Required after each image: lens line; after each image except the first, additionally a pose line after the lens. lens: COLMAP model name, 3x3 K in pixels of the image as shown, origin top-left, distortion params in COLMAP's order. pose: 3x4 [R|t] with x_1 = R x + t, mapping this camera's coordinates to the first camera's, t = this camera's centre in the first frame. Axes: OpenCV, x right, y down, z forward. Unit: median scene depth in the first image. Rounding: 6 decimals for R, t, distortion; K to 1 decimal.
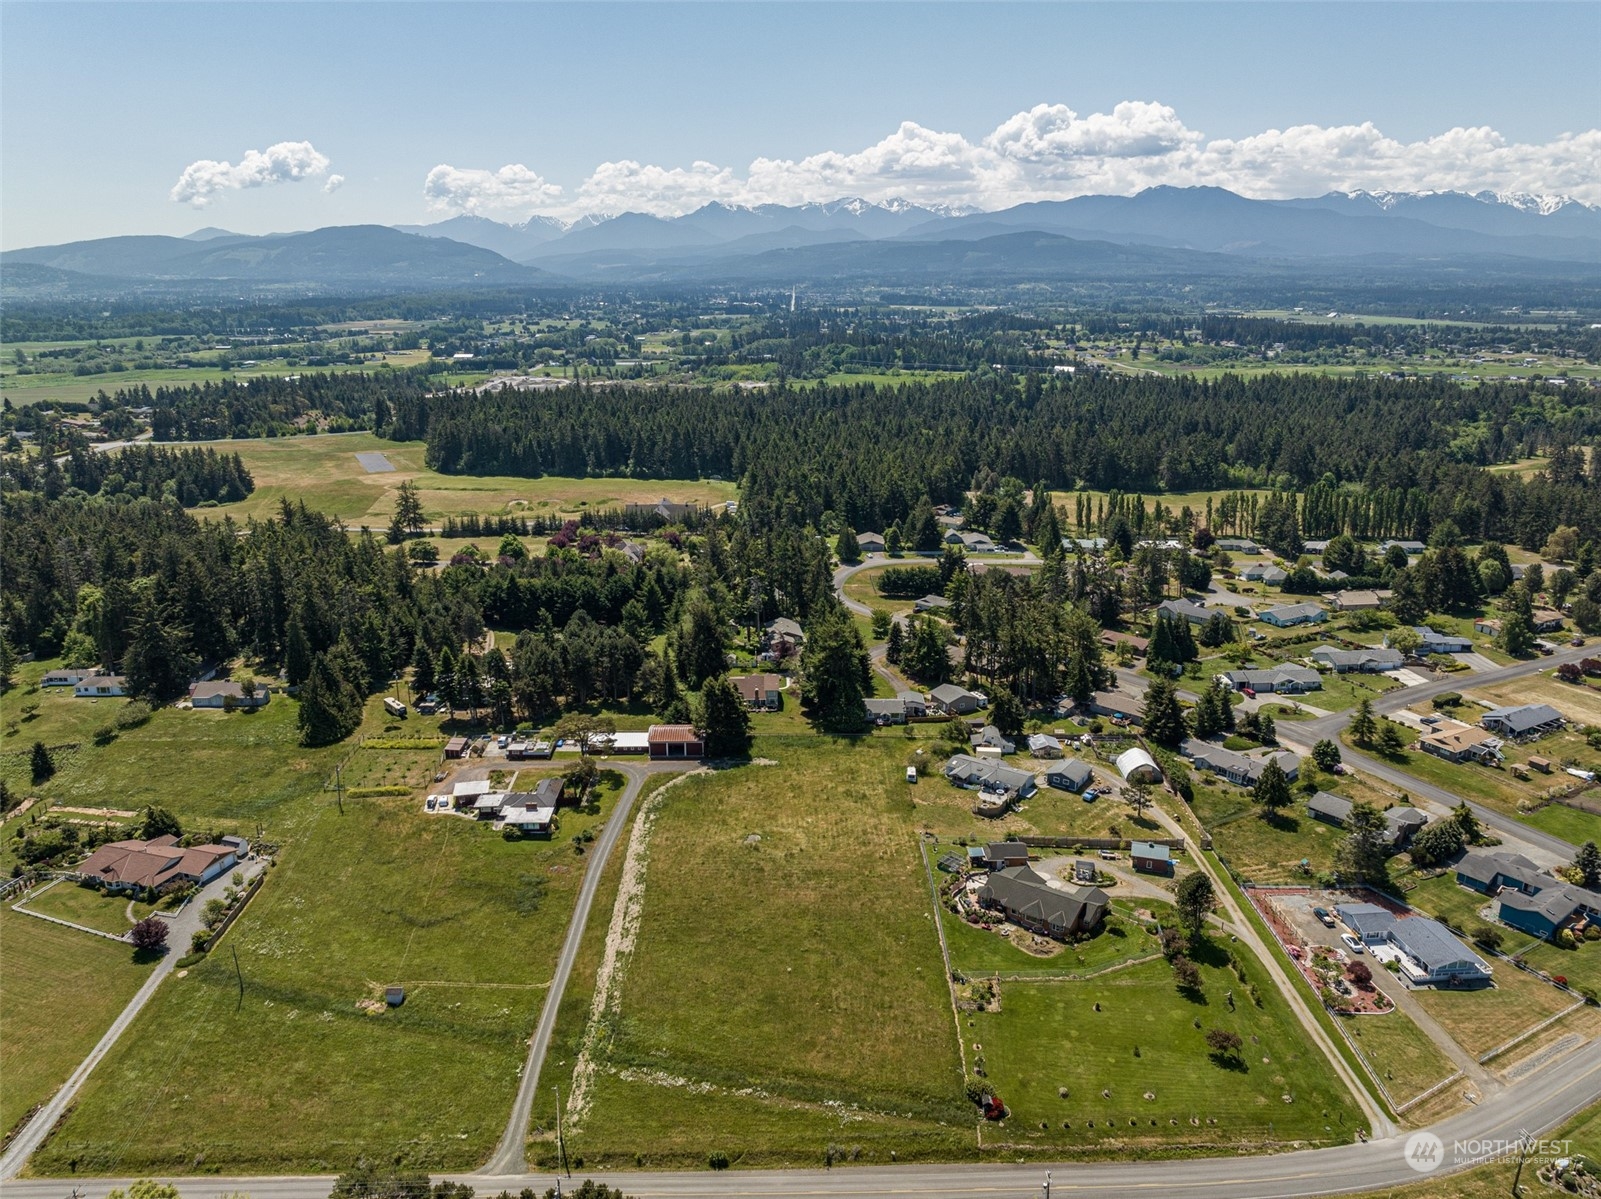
lens RADIAL K [[1128.8, 0, 799.4], [0, 1128.8, 598.3], [0, 0, 1]] dist [-0.027715, 0.016288]
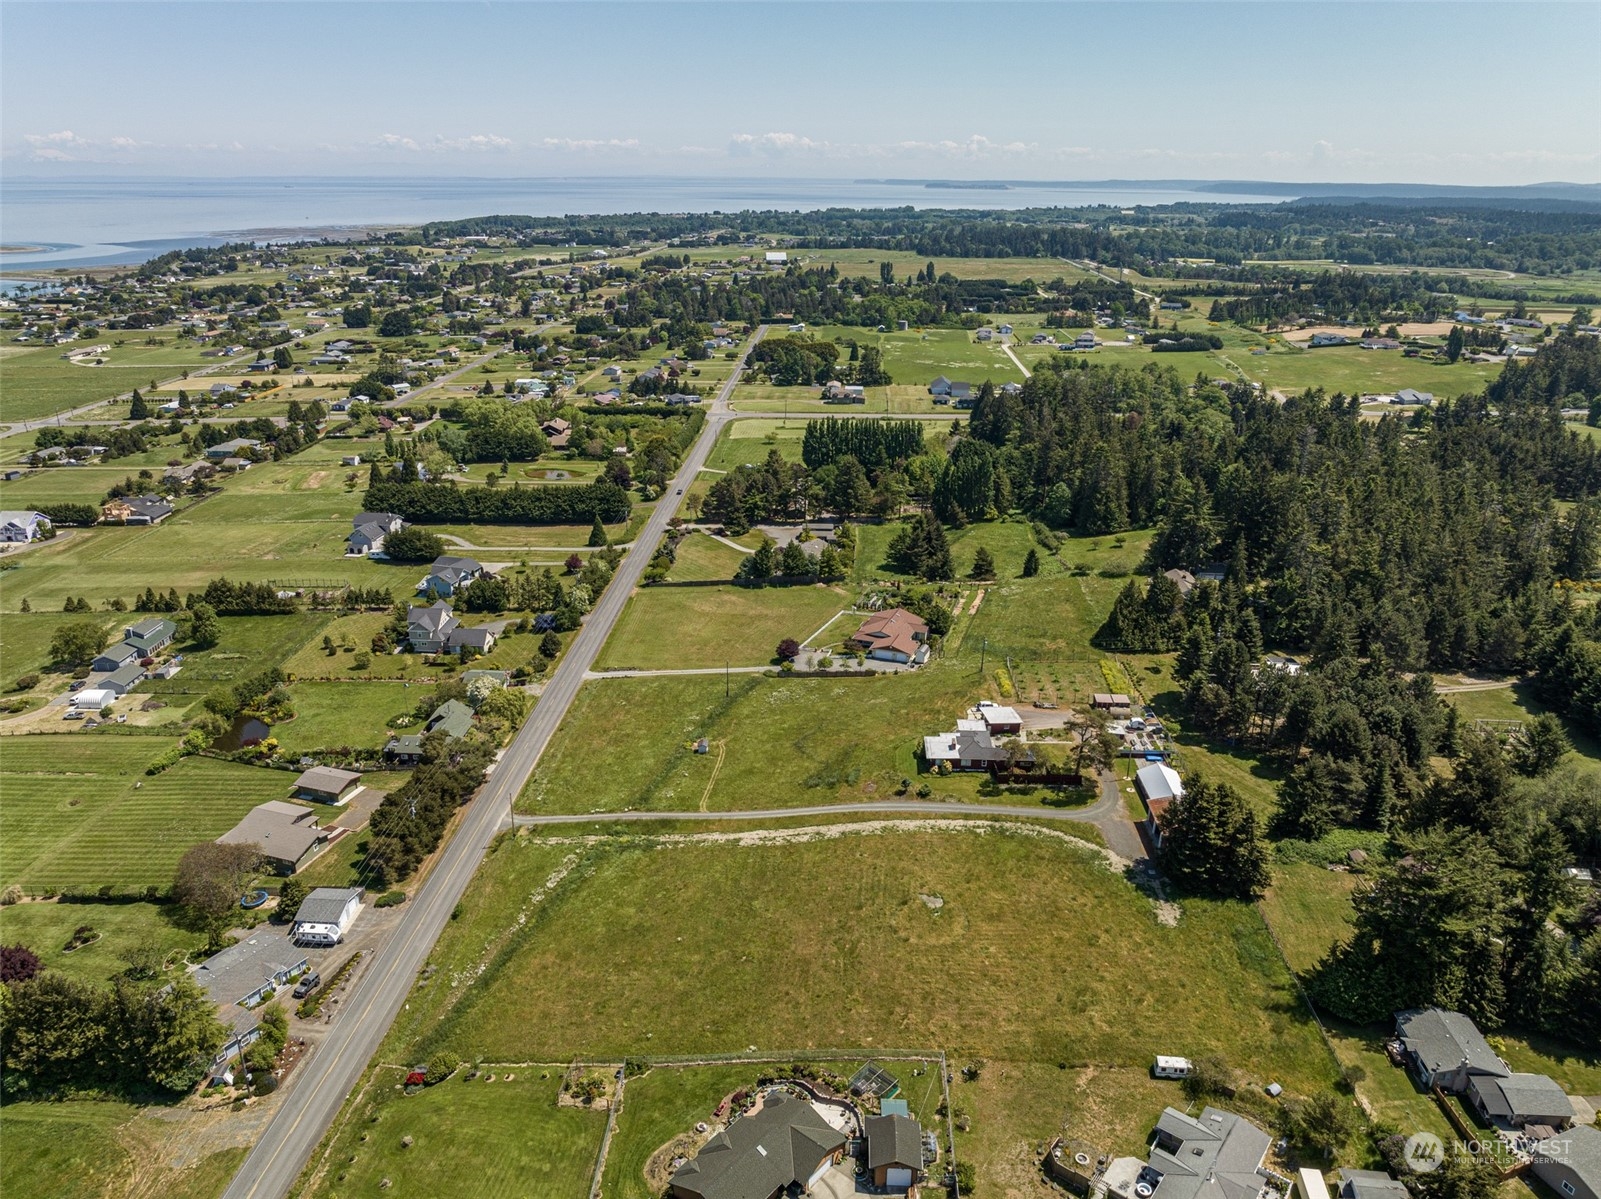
lens RADIAL K [[1128.8, 0, 801.0], [0, 1128.8, 597.8], [0, 0, 1]] dist [-0.027715, 0.016288]
pose [[-0.058149, 0.355318, -0.932935, 0.509187], [-0.280227, 0.891134, 0.356864, -0.189935], [0.958171, 0.282185, 0.047752, 0.659522]]
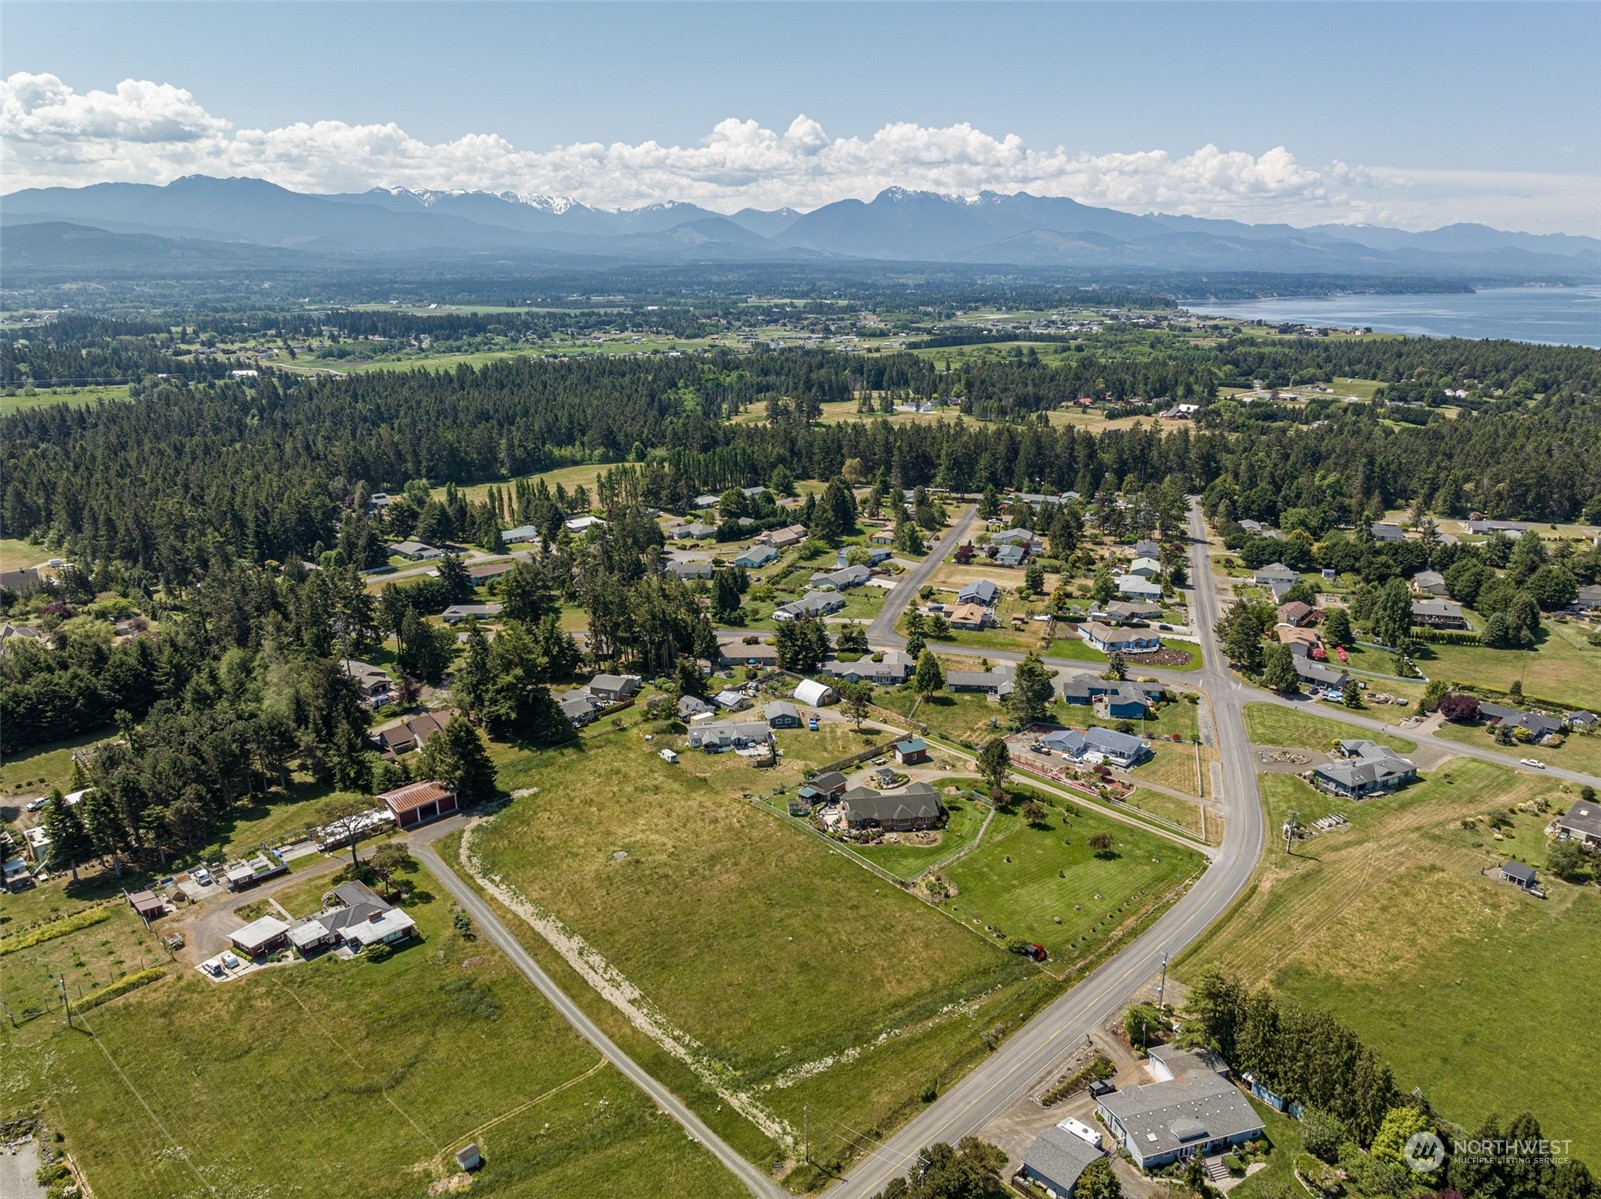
lens RADIAL K [[1128.8, 0, 799.9], [0, 1128.8, 600.5], [0, 0, 1]] dist [-0.027715, 0.016288]
pose [[0.717395, -0.200981, 0.667046, -0.427378], [0.196781, 0.976952, 0.082721, -0.038990], [-0.668298, 0.071918, 0.740409, 0.140287]]
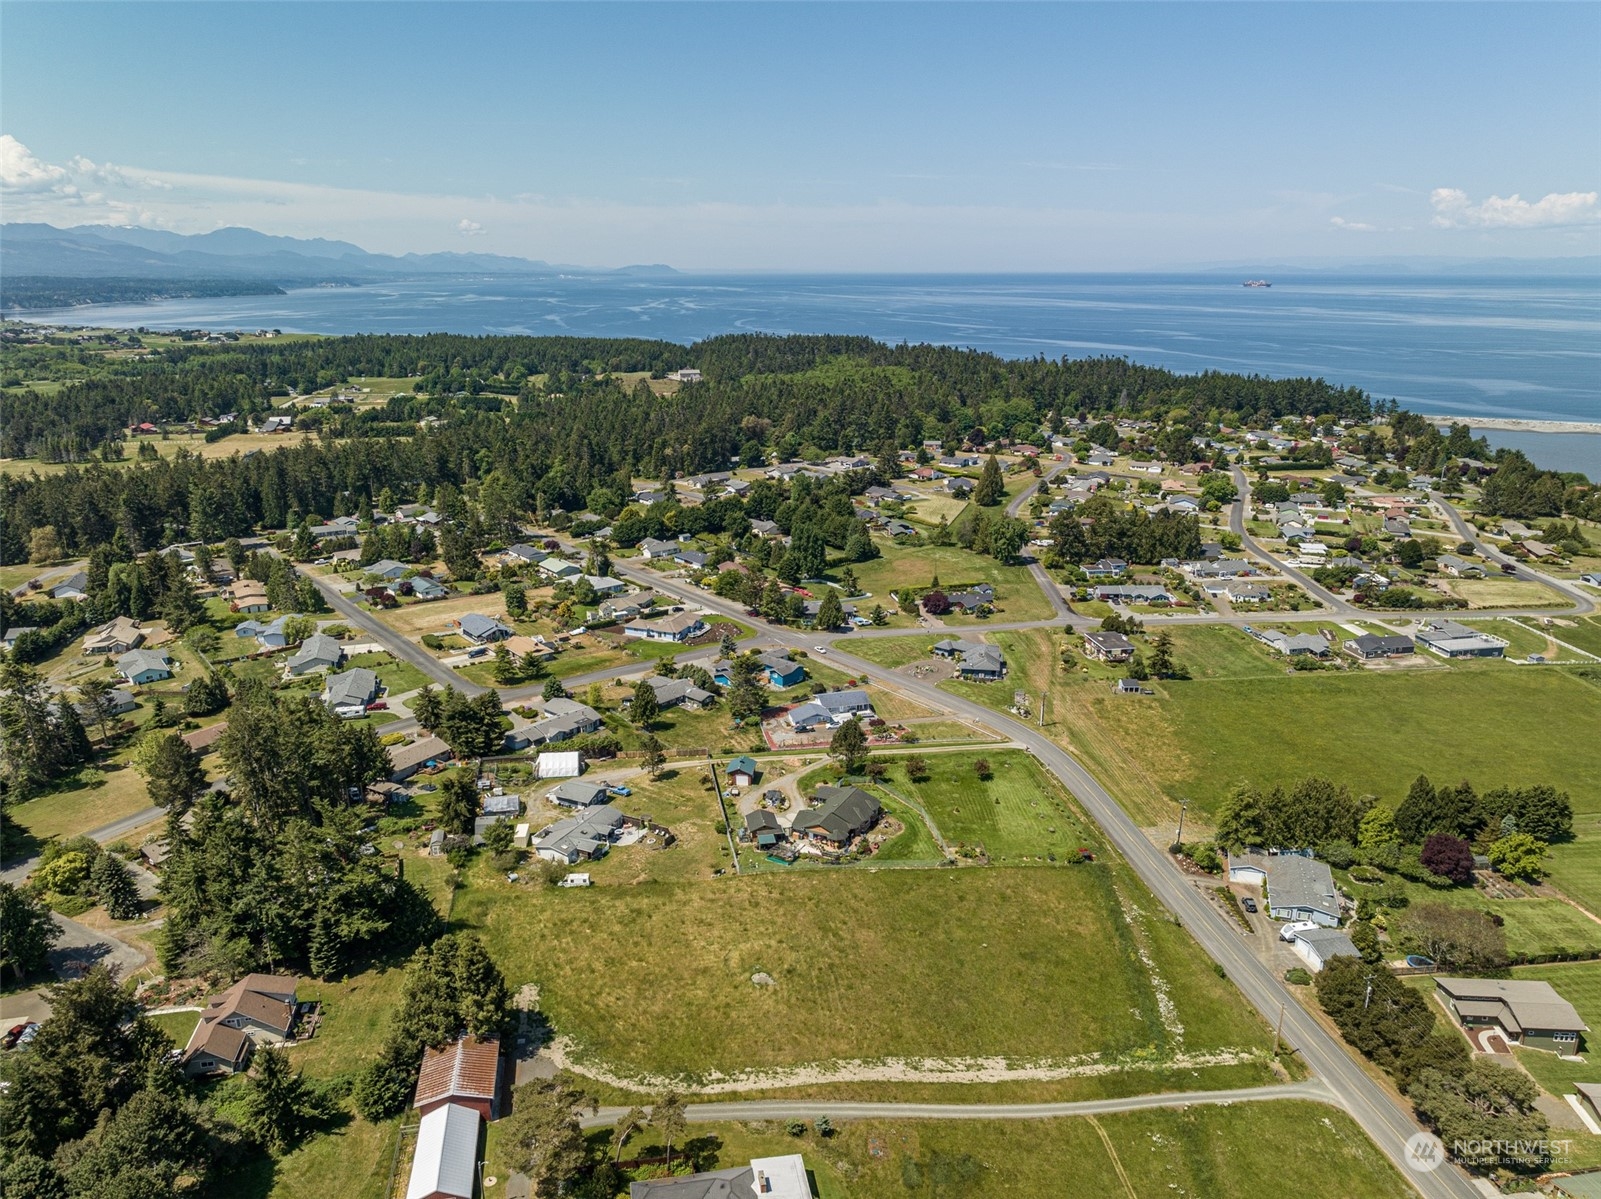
lens RADIAL K [[1128.8, 0, 800.0], [0, 1128.8, 606.8], [0, 0, 1]] dist [-0.027715, 0.016288]
pose [[-0.166978, -0.285425, 0.943743, -0.581681], [0.273869, 0.906087, 0.322493, -0.219792], [-0.947161, 0.312311, -0.073128, 0.771570]]
